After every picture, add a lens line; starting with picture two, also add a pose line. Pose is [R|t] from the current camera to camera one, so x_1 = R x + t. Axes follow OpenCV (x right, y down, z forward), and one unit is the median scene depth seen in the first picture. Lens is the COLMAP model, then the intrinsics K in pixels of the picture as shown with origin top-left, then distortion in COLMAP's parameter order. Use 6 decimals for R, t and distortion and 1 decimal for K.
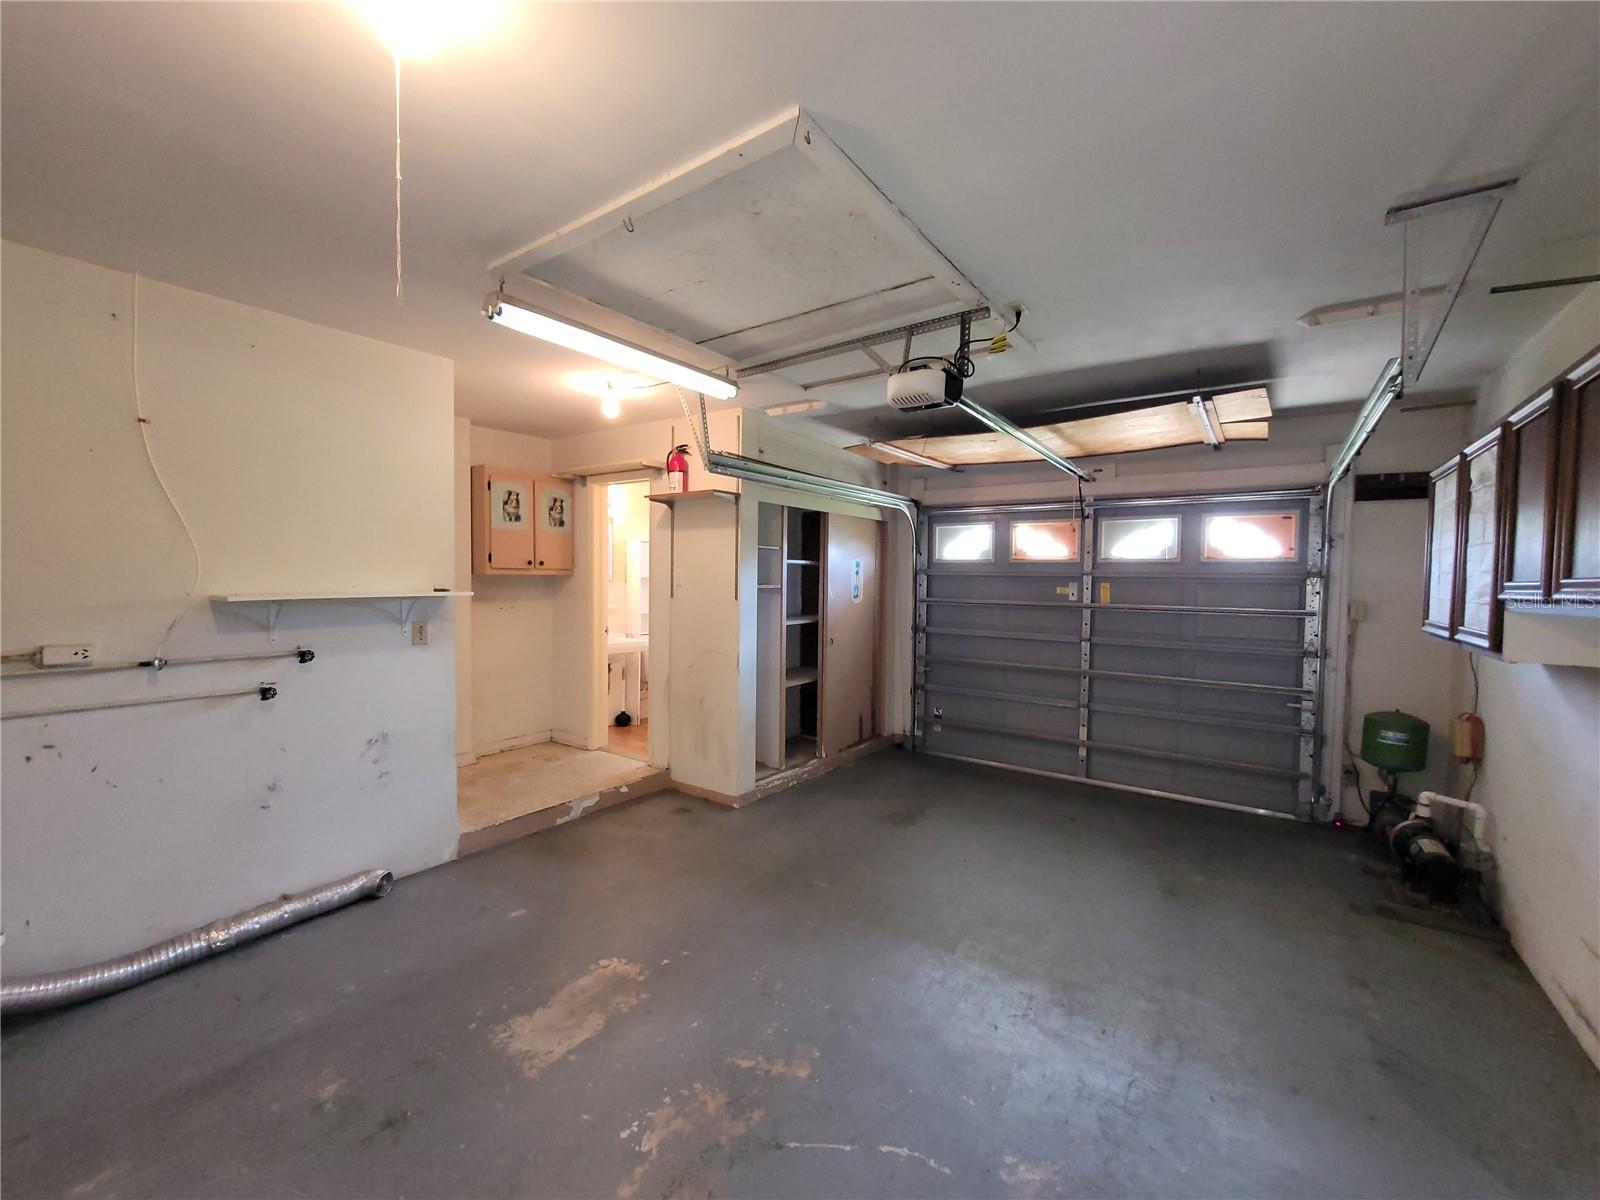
lens RADIAL K [[653.1, 0, 805.5], [0, 653.1, 601.8], [0, 0, 1]] dist [-0.003177, 0.000211]
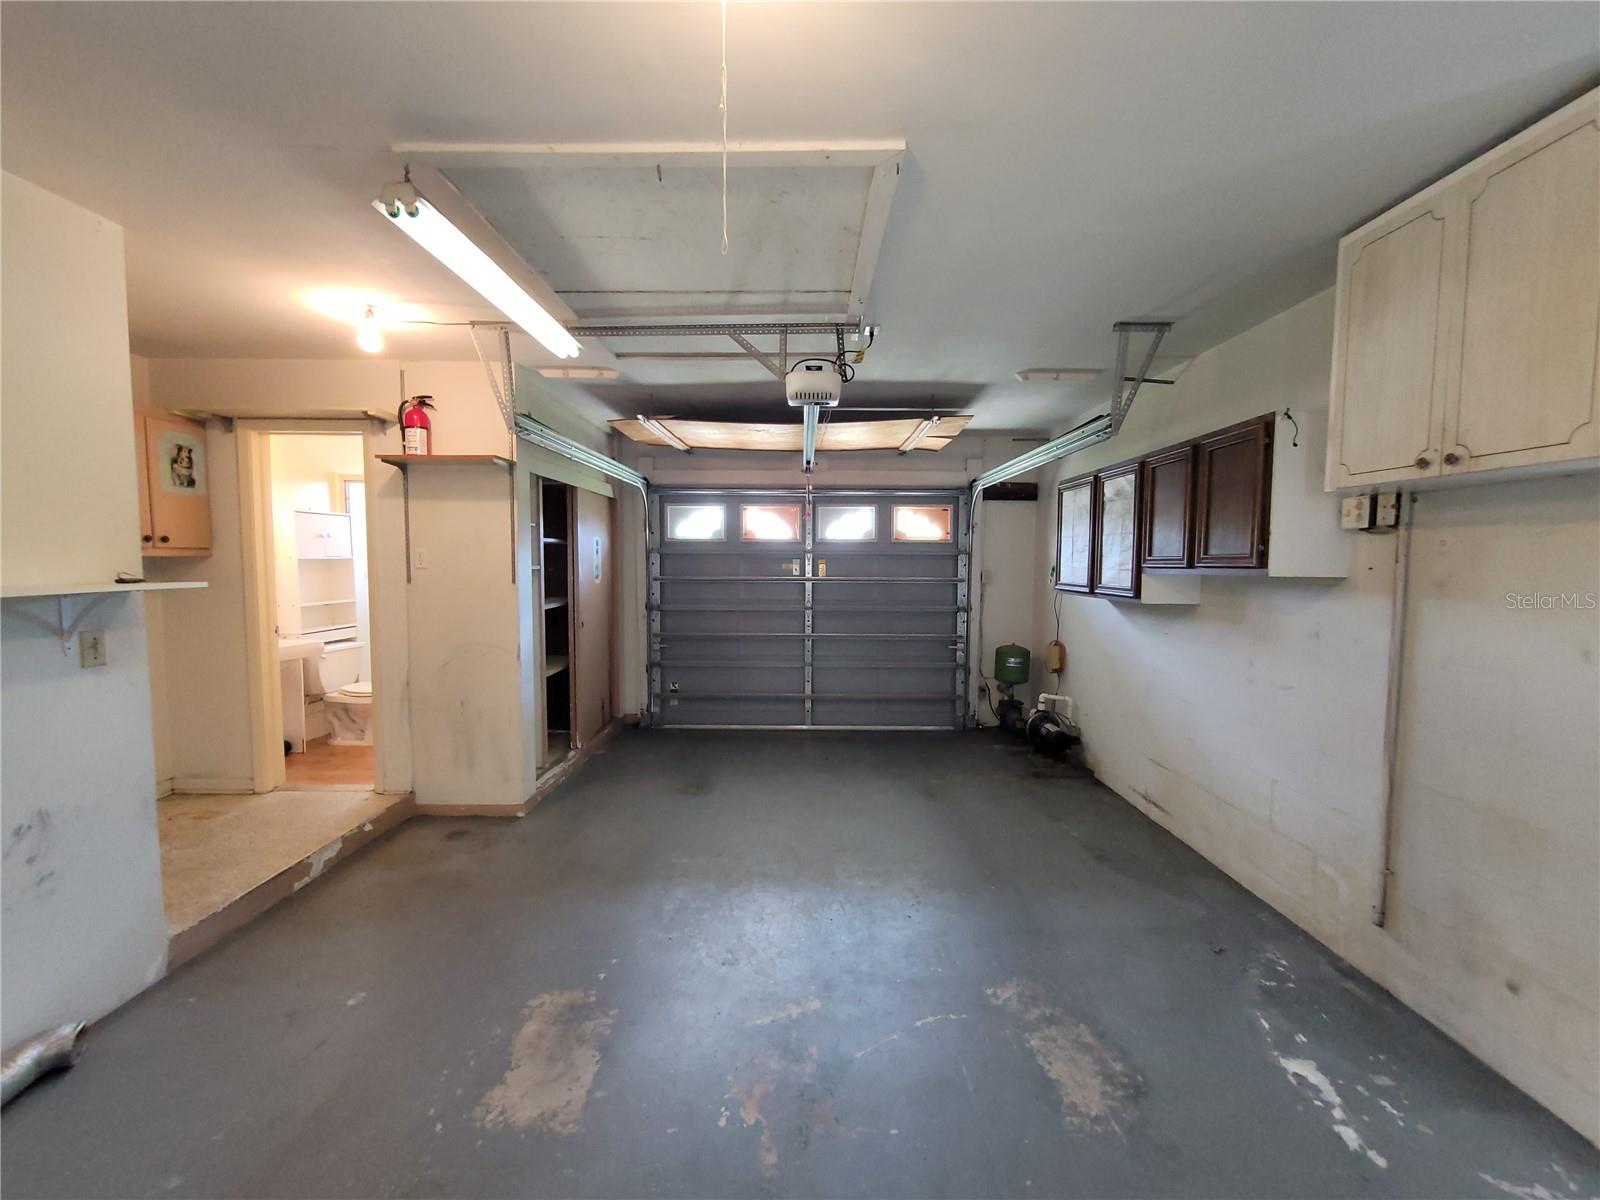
lens RADIAL K [[653.1, 0, 806.2], [0, 653.1, 602.1], [0, 0, 1]] dist [-0.003177, 0.000211]
pose [[0.816333, -0.047561, 0.575620, -0.293926], [0.027537, 0.998675, 0.043462, -0.004916], [-0.576924, -0.019629, 0.816562, 0.055240]]
